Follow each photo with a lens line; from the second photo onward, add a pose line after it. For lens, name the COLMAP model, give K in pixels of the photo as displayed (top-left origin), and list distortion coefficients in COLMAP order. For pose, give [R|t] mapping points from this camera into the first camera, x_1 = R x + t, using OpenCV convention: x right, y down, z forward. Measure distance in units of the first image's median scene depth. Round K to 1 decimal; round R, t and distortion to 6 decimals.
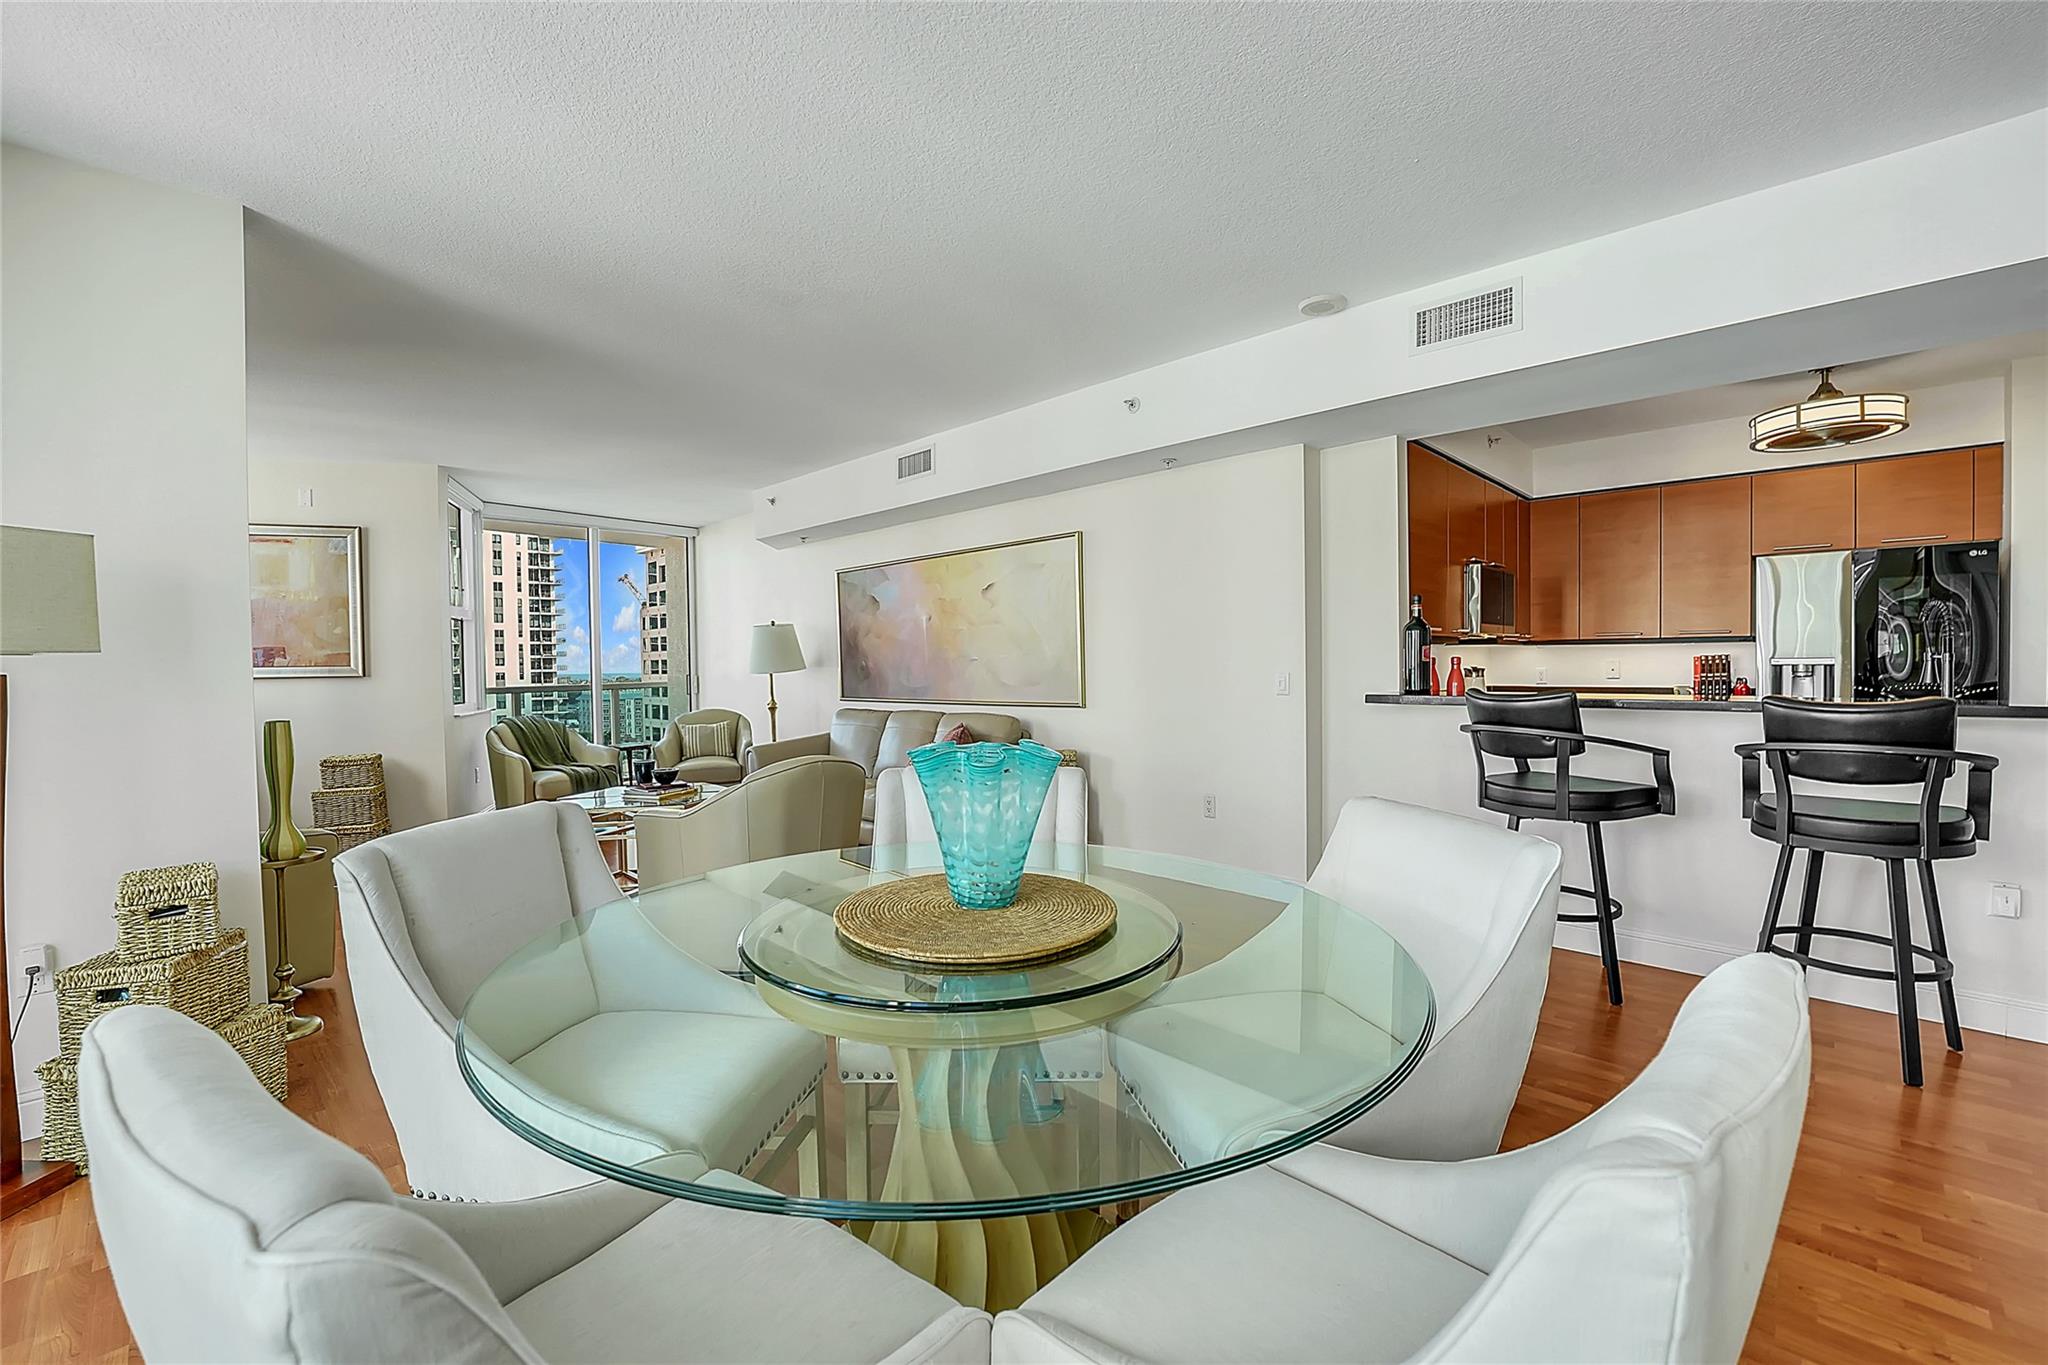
lens RADIAL K [[851.0, 0, 1024.0], [0, 851.0, 682.5], [0, 0, 1]] dist [-0.023992, 0.000446]
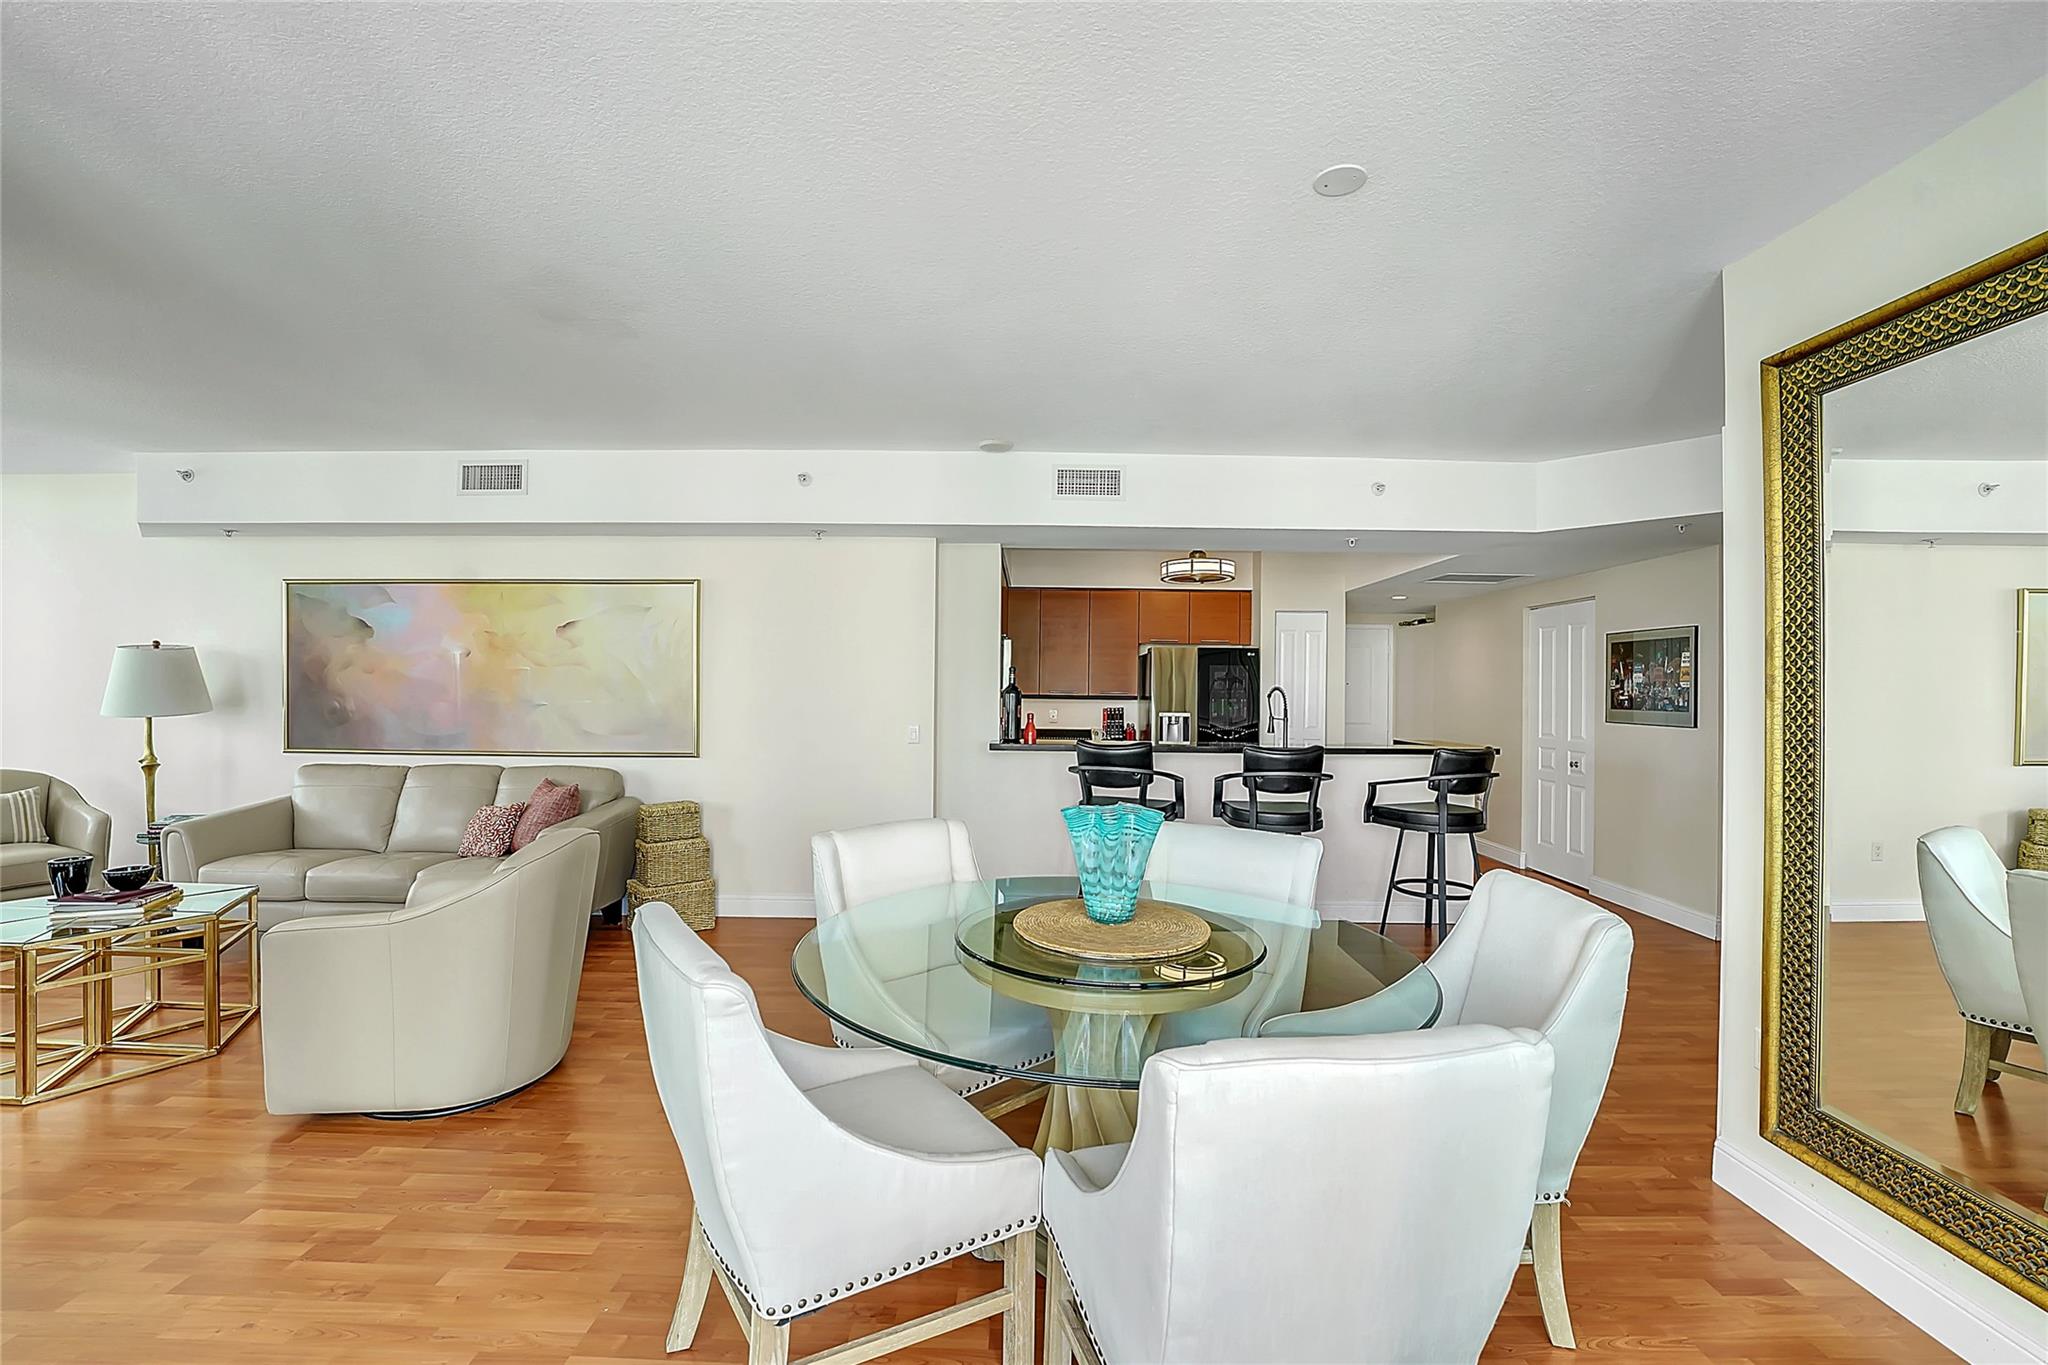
lens RADIAL K [[851.0, 0, 1024.0], [0, 851.0, 682.5], [0, 0, 1]] dist [-0.023992, 0.000446]
pose [[0.723693, 0.027580, 0.689570, -0.335522], [-0.005438, 0.999398, -0.034264, -0.025475], [-0.690100, 0.021047, 0.723408, 0.021812]]
